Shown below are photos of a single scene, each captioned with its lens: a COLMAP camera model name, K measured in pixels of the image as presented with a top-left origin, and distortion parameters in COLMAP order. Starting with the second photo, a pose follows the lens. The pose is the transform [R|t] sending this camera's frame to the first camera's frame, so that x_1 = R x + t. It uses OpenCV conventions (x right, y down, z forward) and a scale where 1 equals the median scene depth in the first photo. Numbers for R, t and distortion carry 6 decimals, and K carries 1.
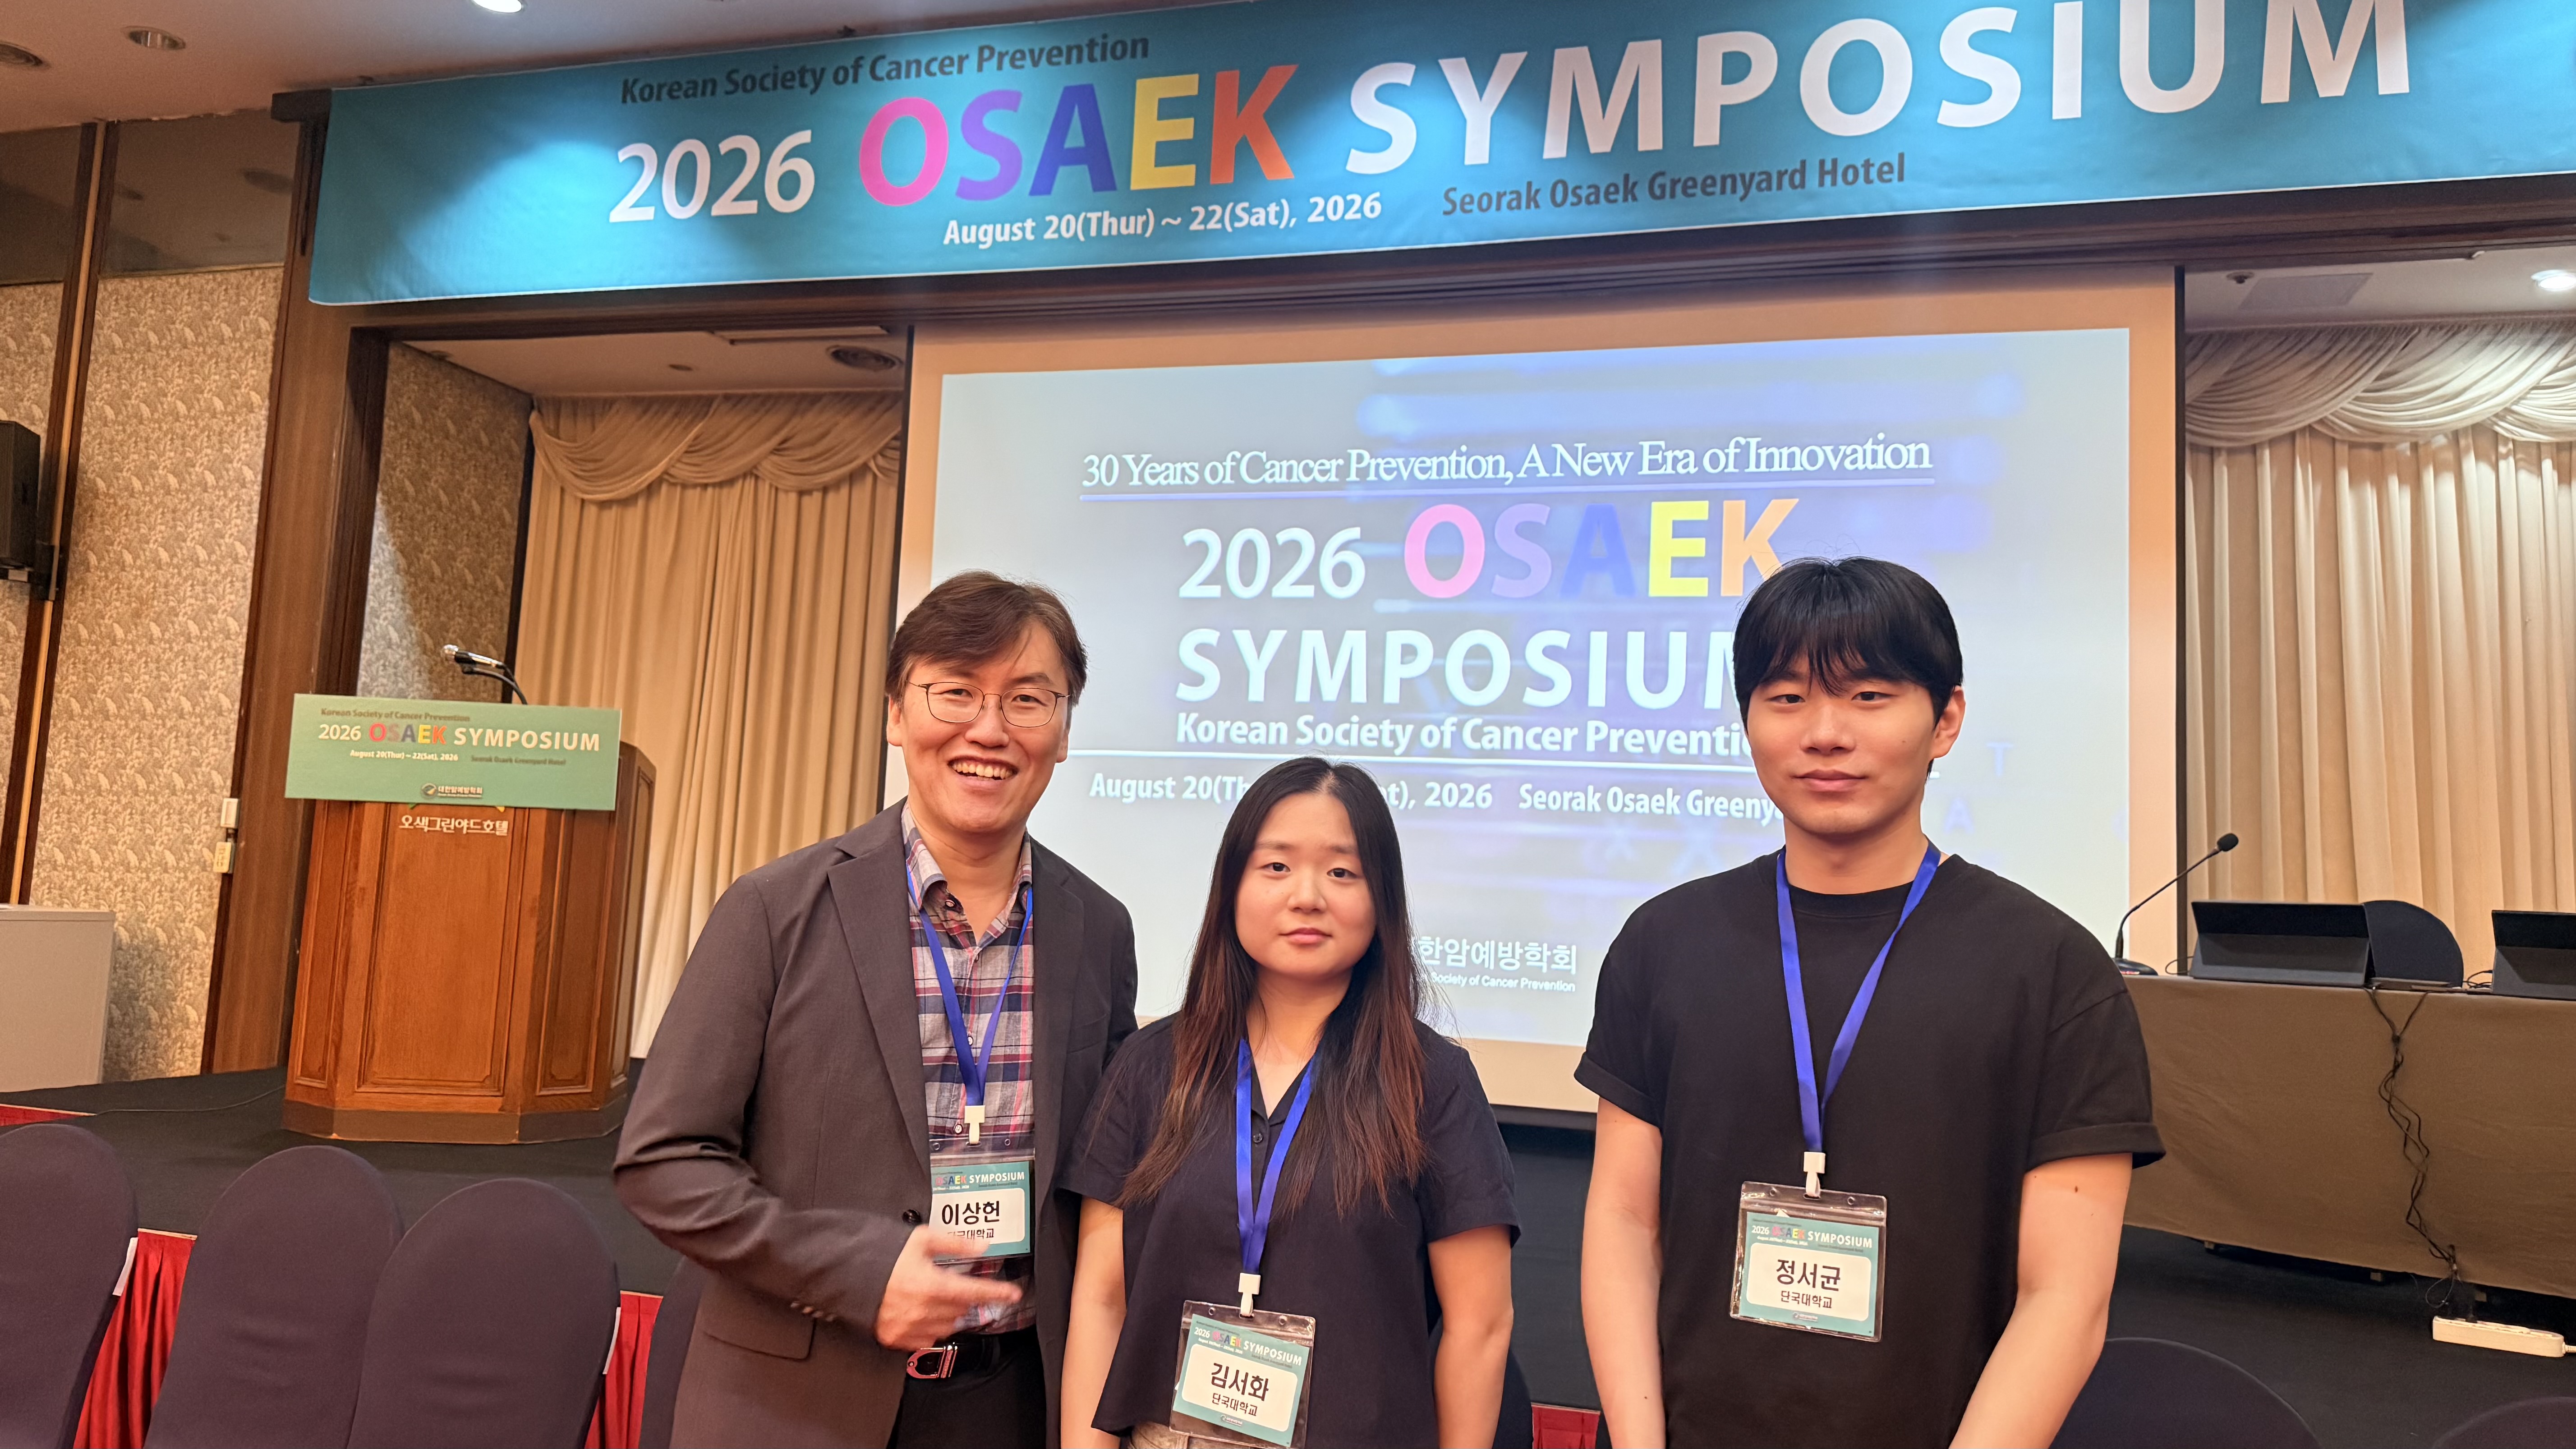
lens RADIAL K [[1813.7, 0, 1288.0], [0, 1813.7, 724.5], [0, 0, 1]] dist [0.001648, -0.000699]
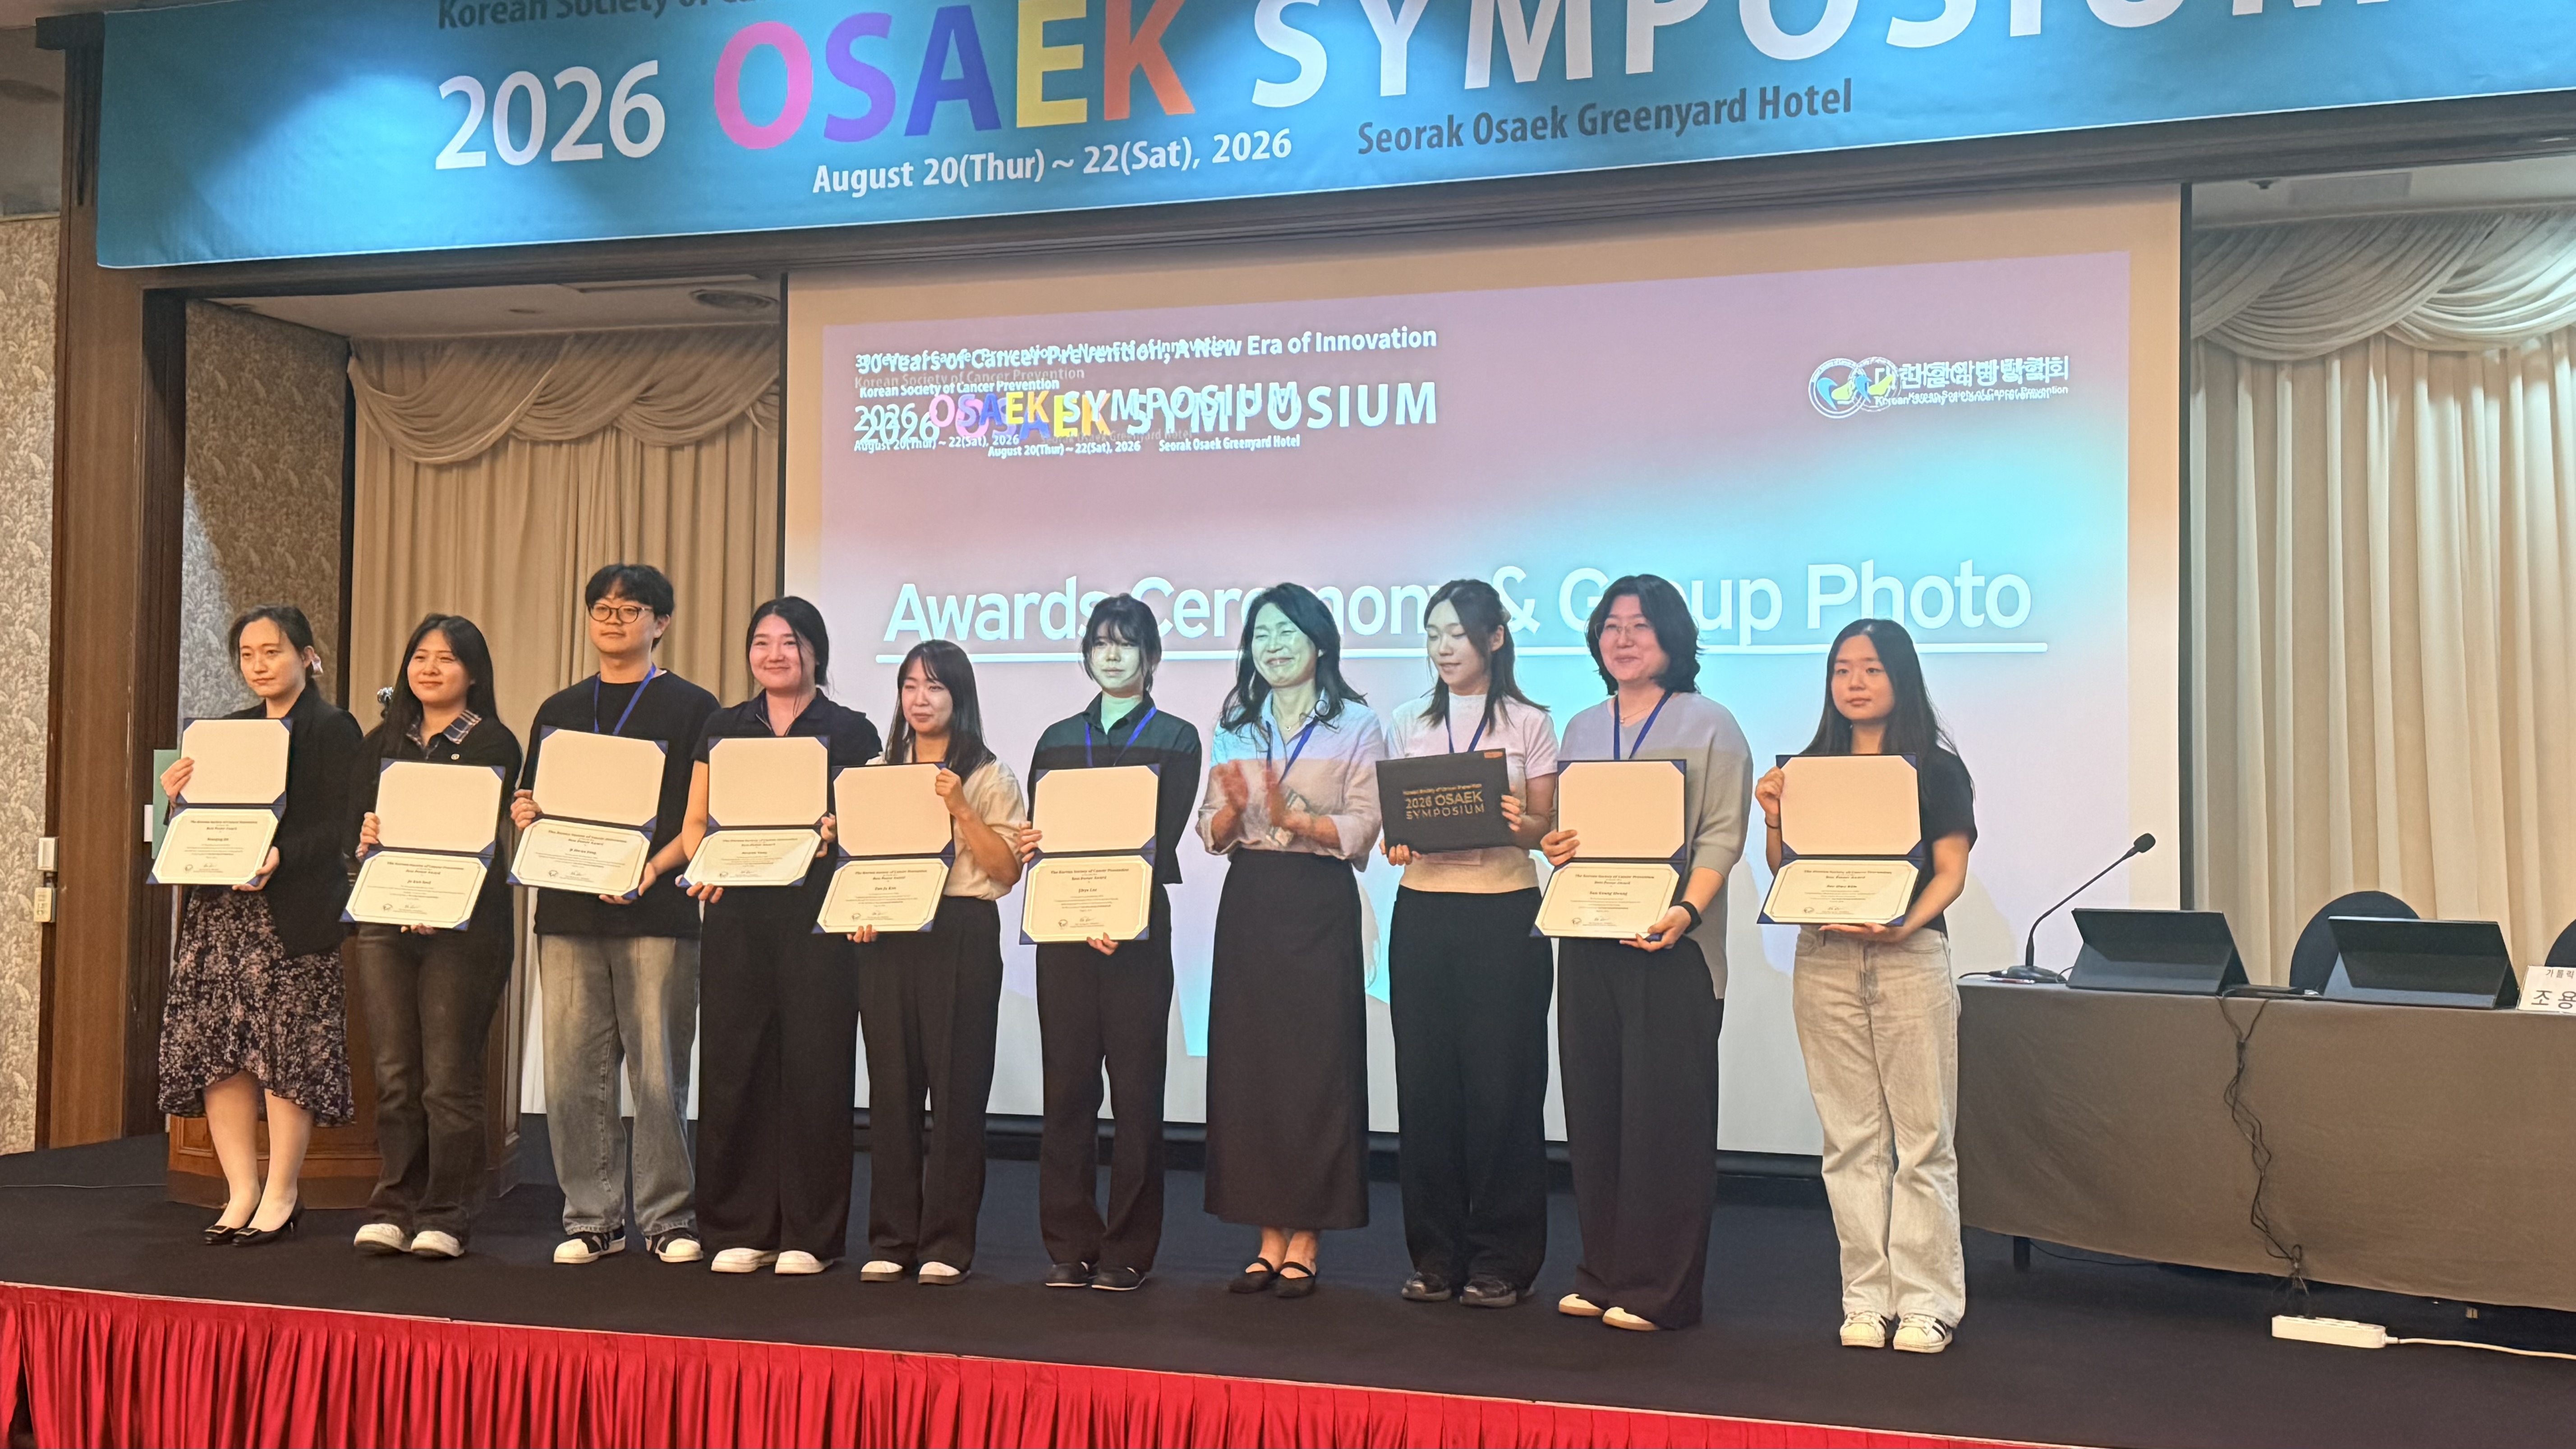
lens RADIAL K [[2783.3, 0, 1288.0], [0, 2783.3, 724.5], [0, 0, 1]] dist [0.047212, 0.020050]
pose [[0.997667, -0.037796, -0.056853, 0.105568], [0.040839, 0.997740, 0.053350, -0.066653], [0.054709, -0.055547, 0.996956, -0.348564]]
